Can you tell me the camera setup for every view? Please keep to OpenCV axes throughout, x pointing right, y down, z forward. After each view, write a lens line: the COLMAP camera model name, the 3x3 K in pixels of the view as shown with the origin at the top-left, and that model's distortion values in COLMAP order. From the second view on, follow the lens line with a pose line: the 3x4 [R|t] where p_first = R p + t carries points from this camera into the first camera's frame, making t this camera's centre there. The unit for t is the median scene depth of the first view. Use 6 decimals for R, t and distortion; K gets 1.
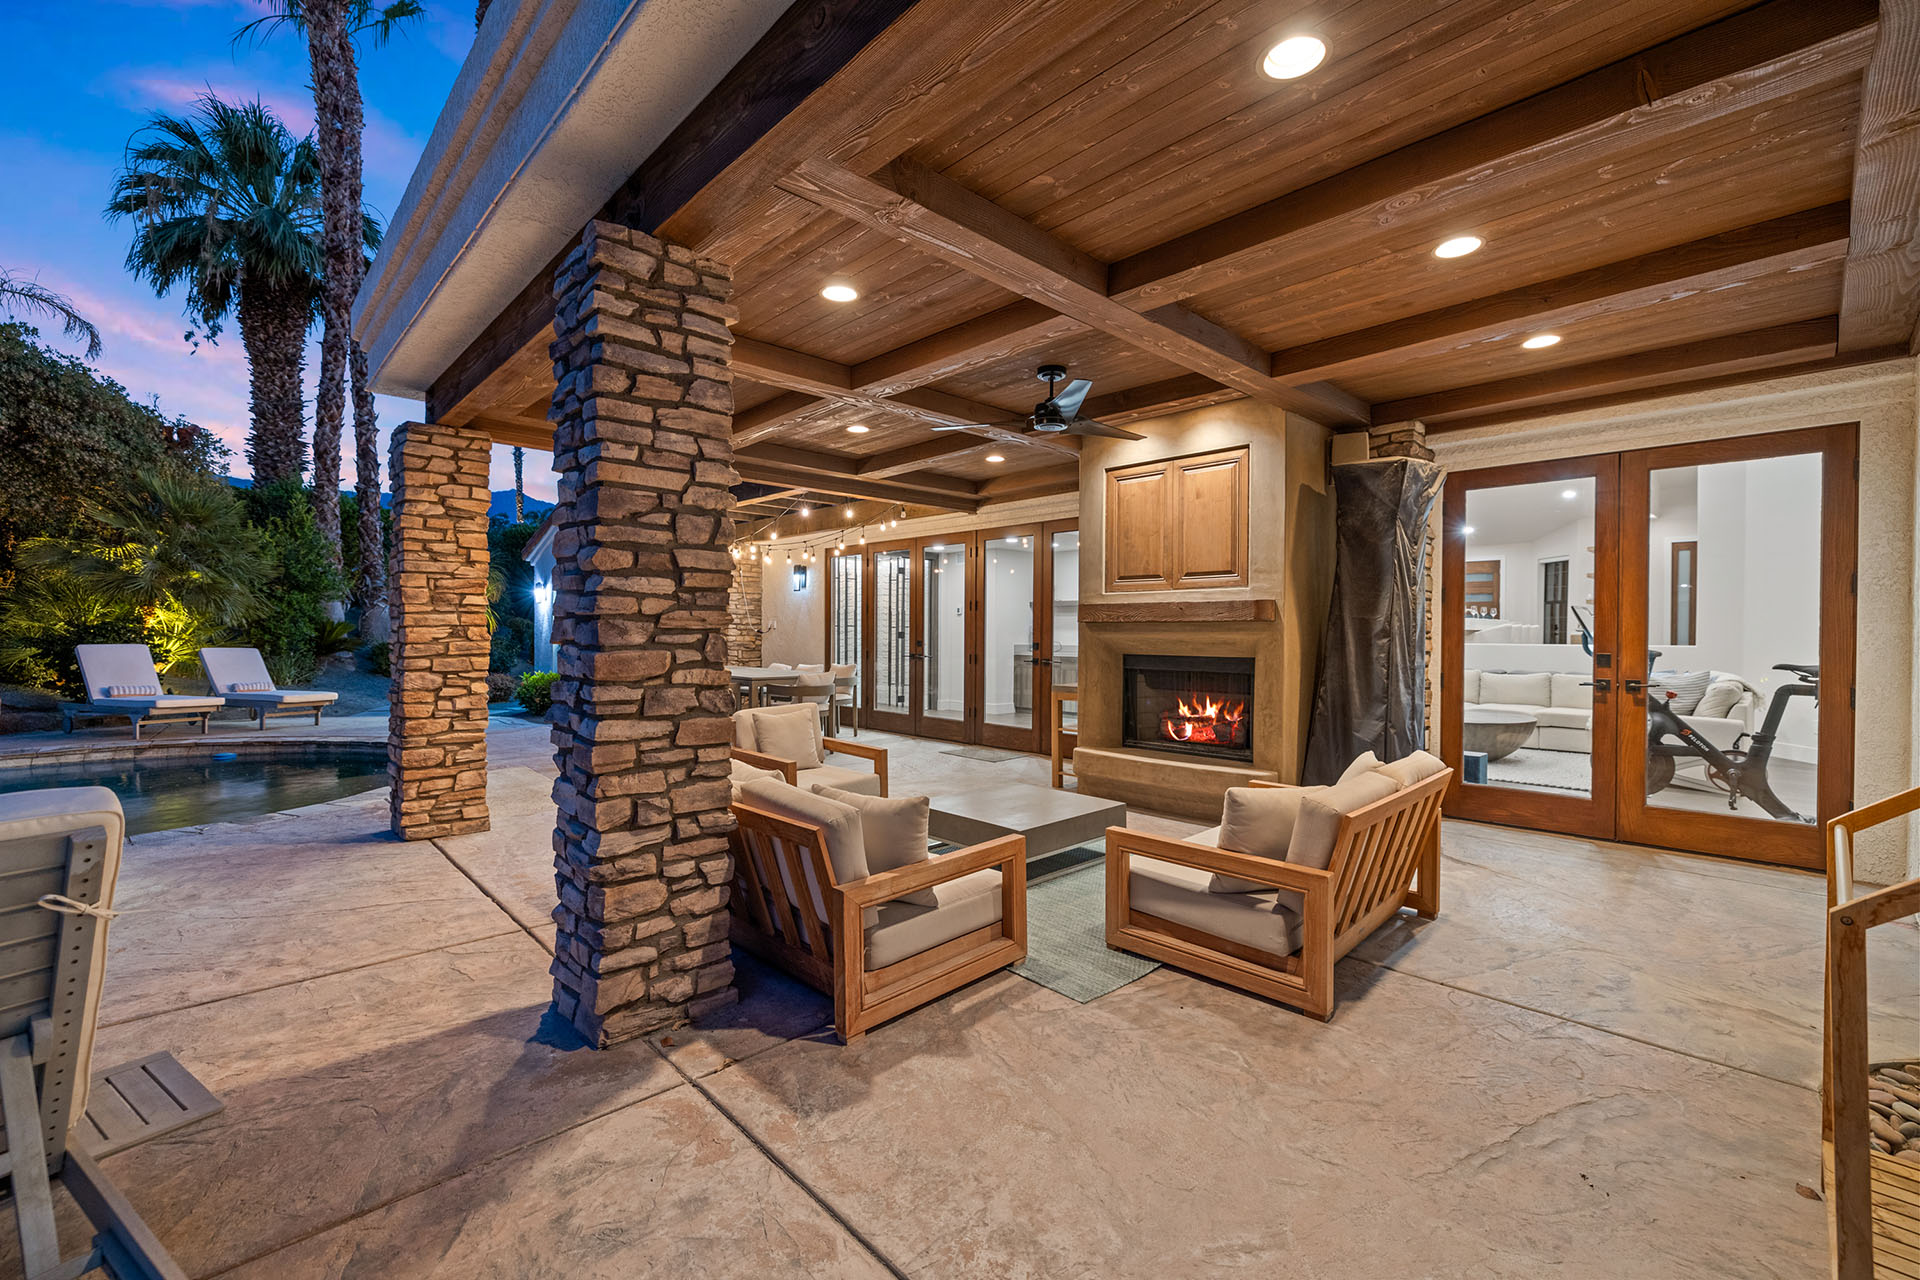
lens RADIAL K [[802.8, 0, 959.9], [0, 802.8, 634.6], [0, 0, 1]] dist [0.001845, -0.000182]
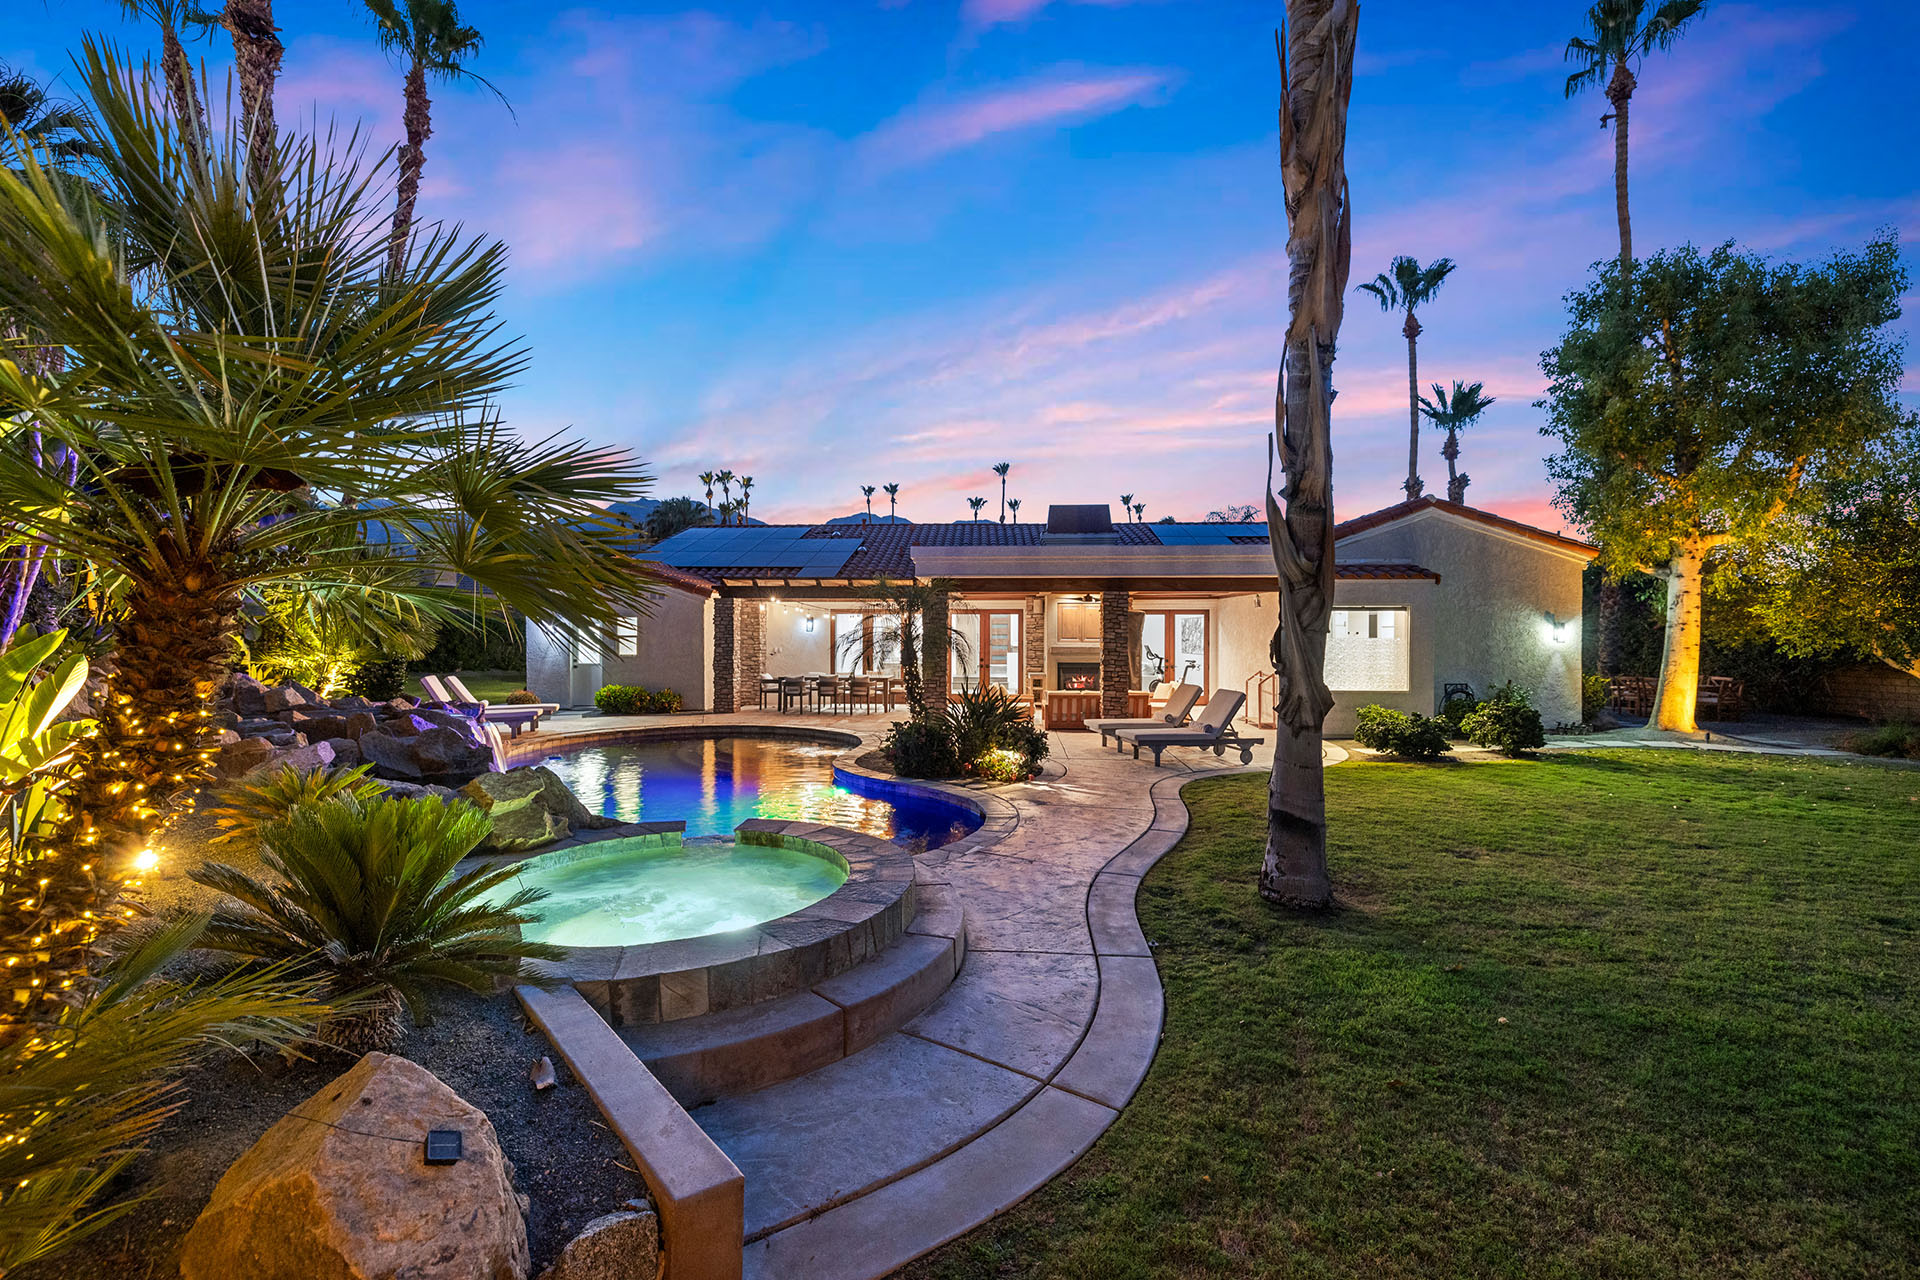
lens RADIAL K [[802.8, 0, 962.4], [0, 802.8, 635.8], [0, 0, 1]] dist [0.001845, -0.000182]
pose [[0.722423, -0.006881, 0.691417, -2.487448], [0.004455, 0.999976, 0.005297, -0.109515], [-0.691437, -0.000746, 0.722436, -1.102573]]
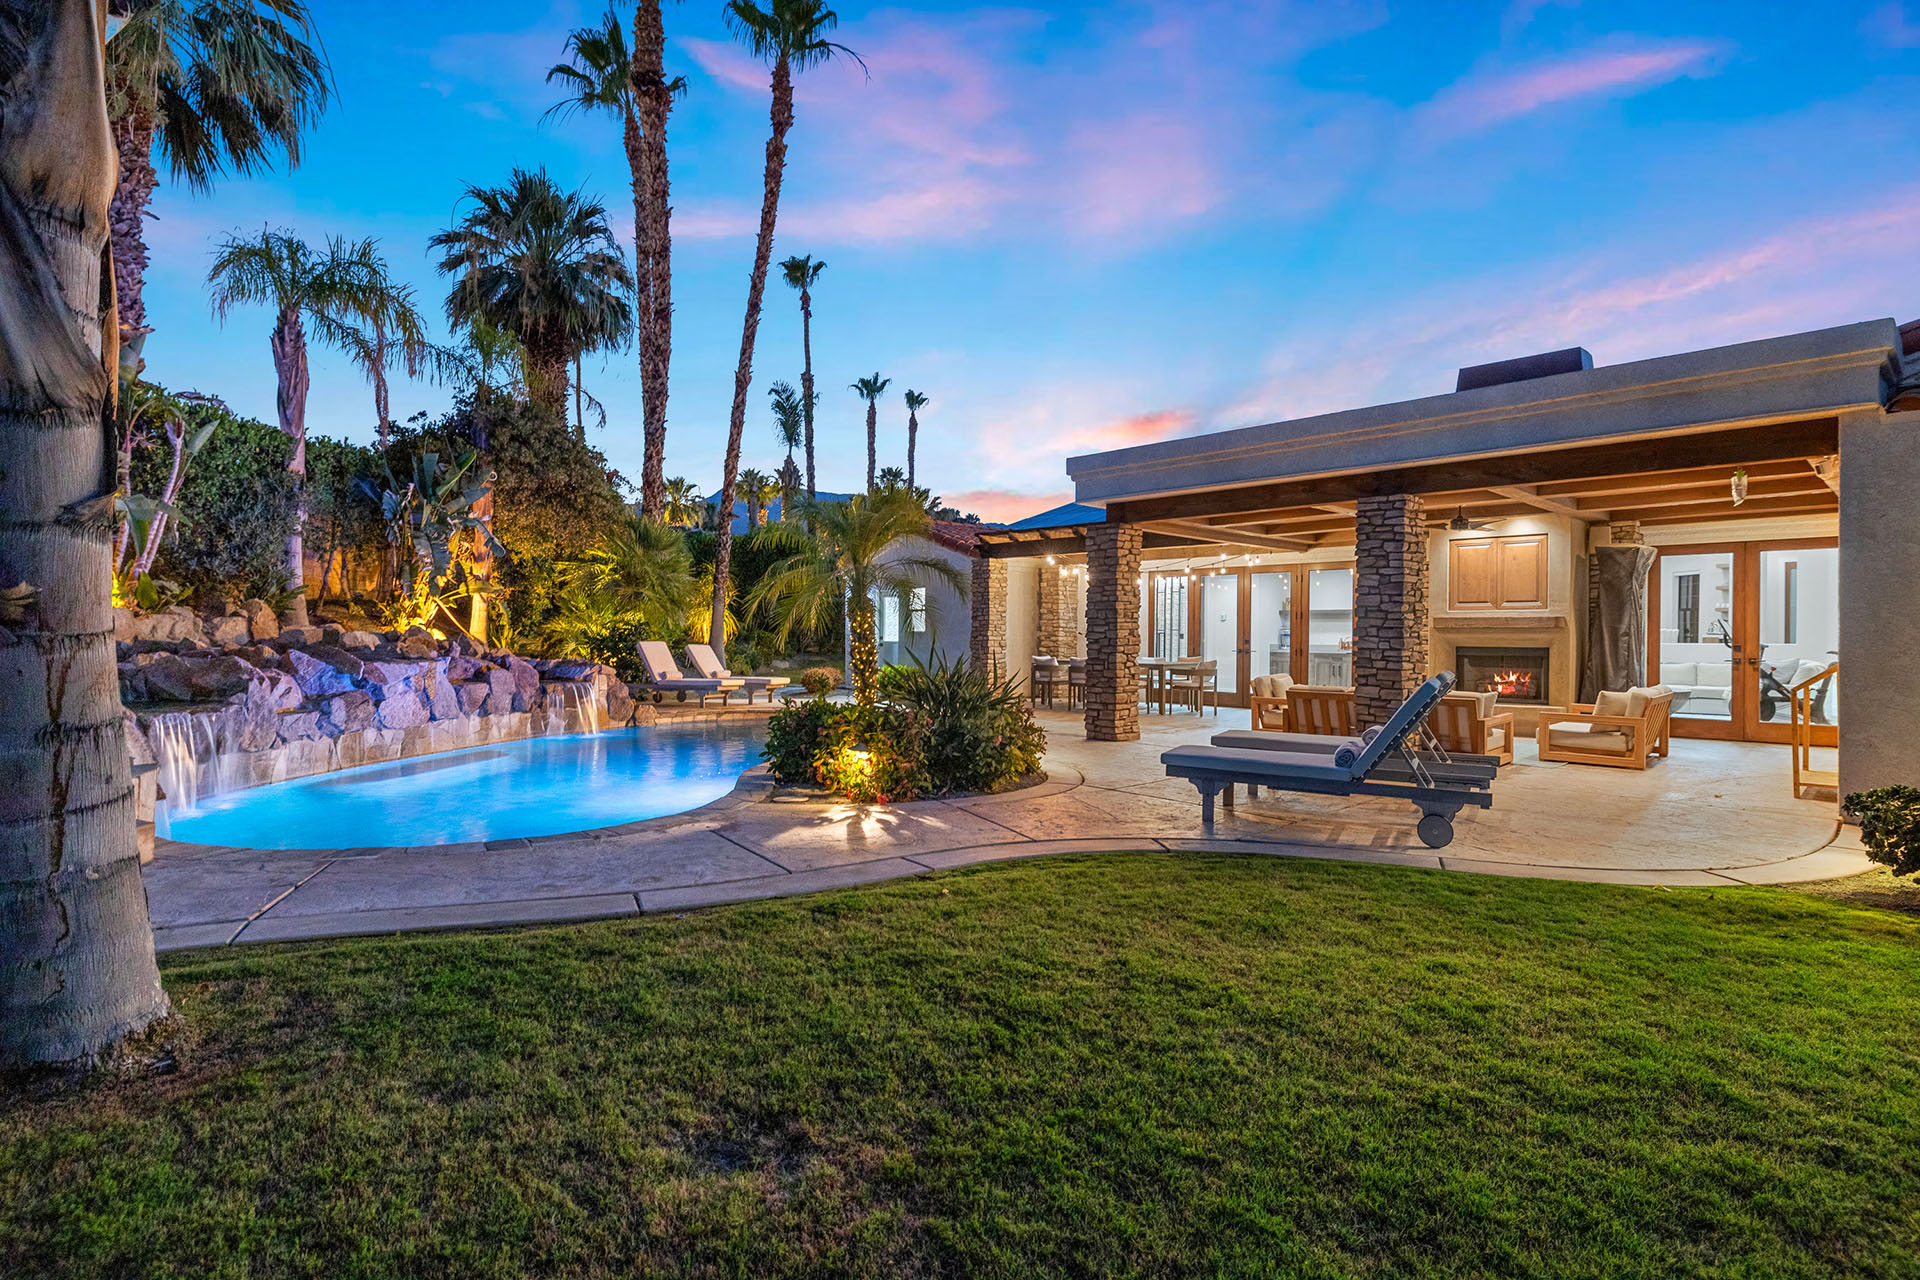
lens RADIAL K [[950.3, 0, 959.2], [0, 950.3, 632.1], [0, 0, 1]] dist [0.000938, 0.000169]
pose [[0.999998, 0.001393, 0.001233, -0.980913], [-0.001386, 0.999985, -0.005272, 0.007265], [-0.001240, 0.005270, 0.999985, -1.174543]]
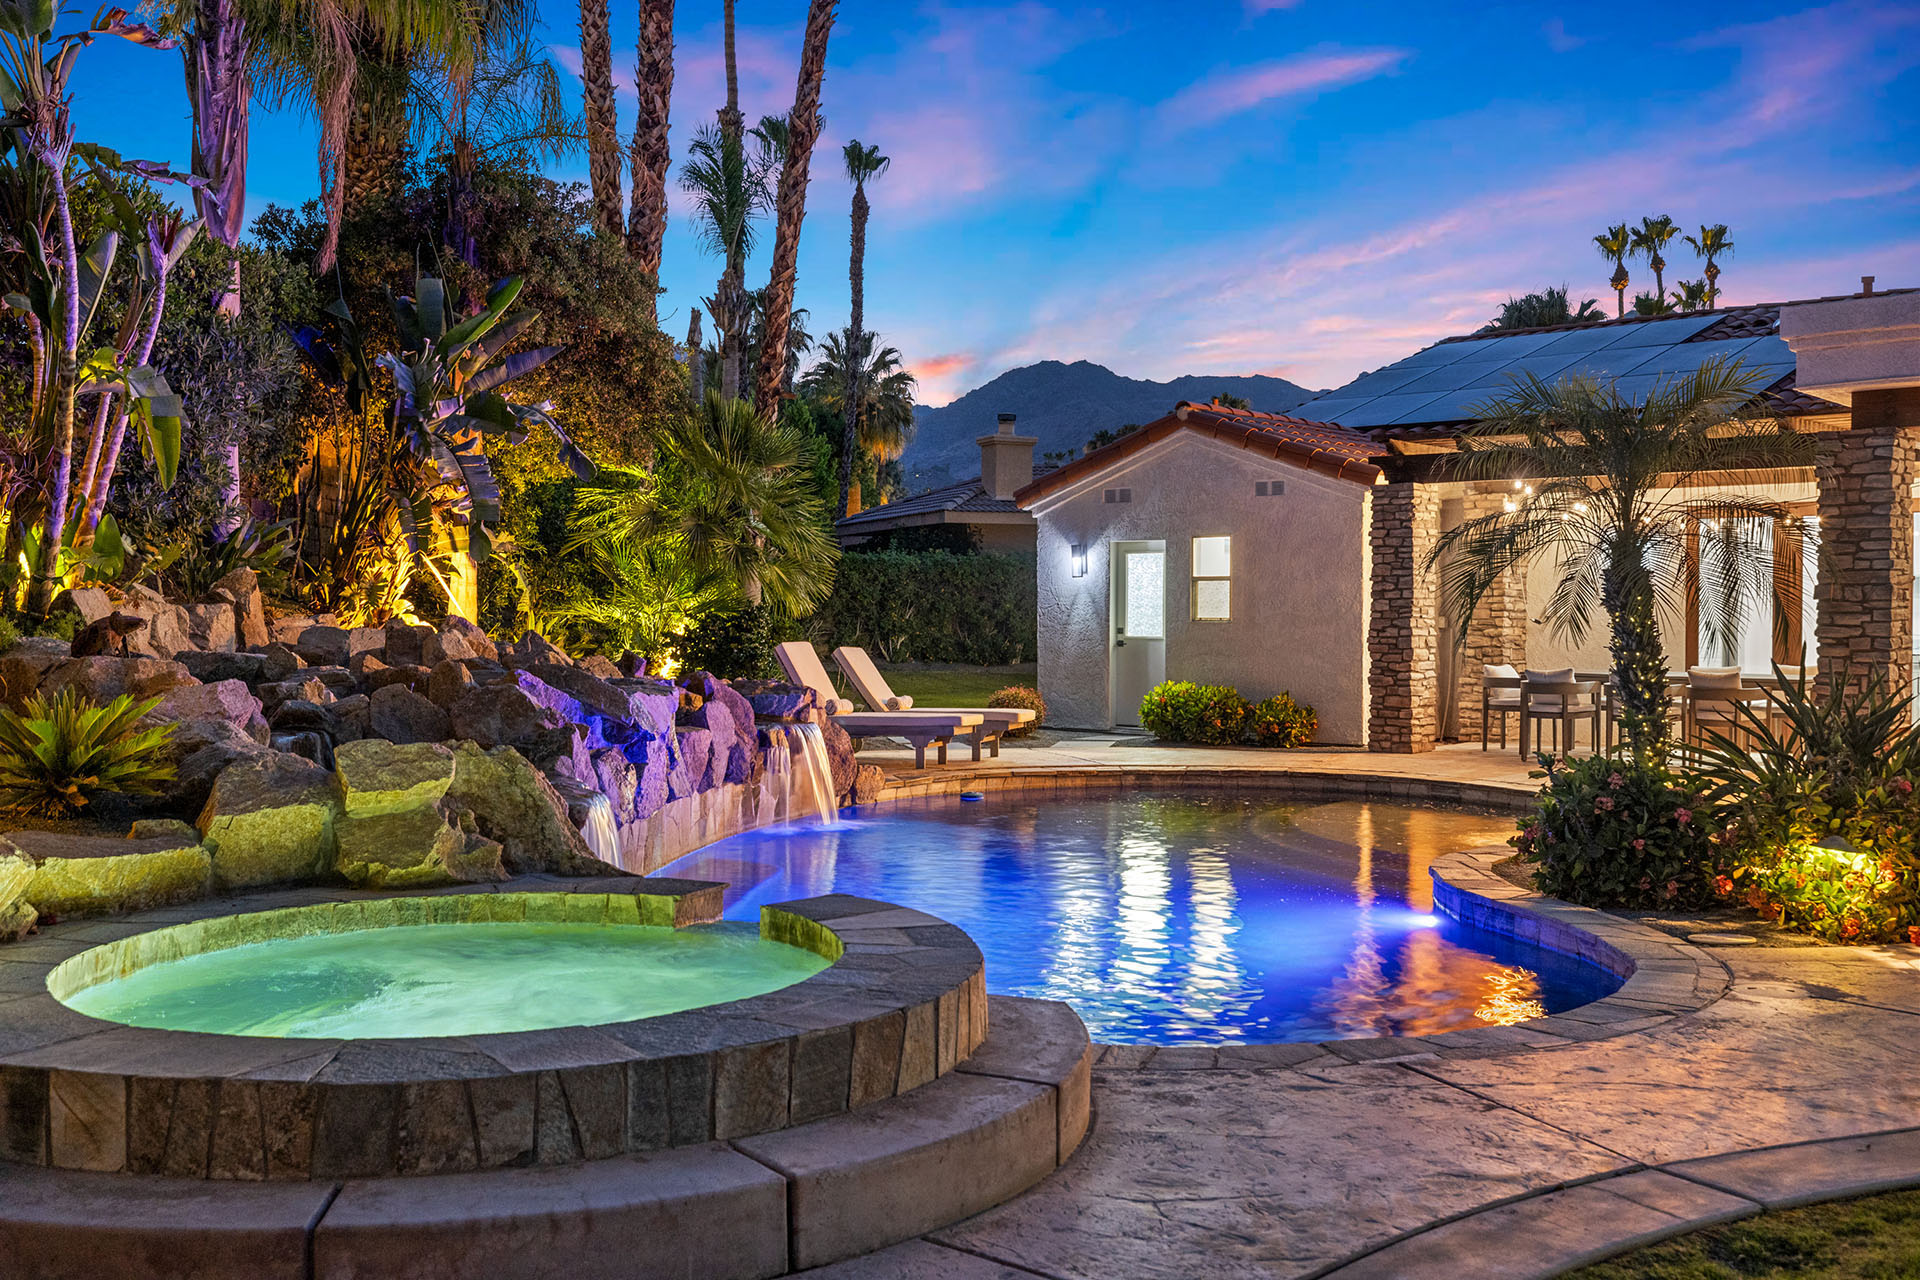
lens RADIAL K [[1849.1, 0, 957.9], [0, 1849.1, 631.1], [0, 0, 1]] dist [0.004165, 0.000000]
pose [[0.996731, -0.003030, 0.080737, -1.935078], [0.002497, 0.999974, 0.006698, -0.015824], [-0.080755, -0.006474, 0.996713, -1.225035]]
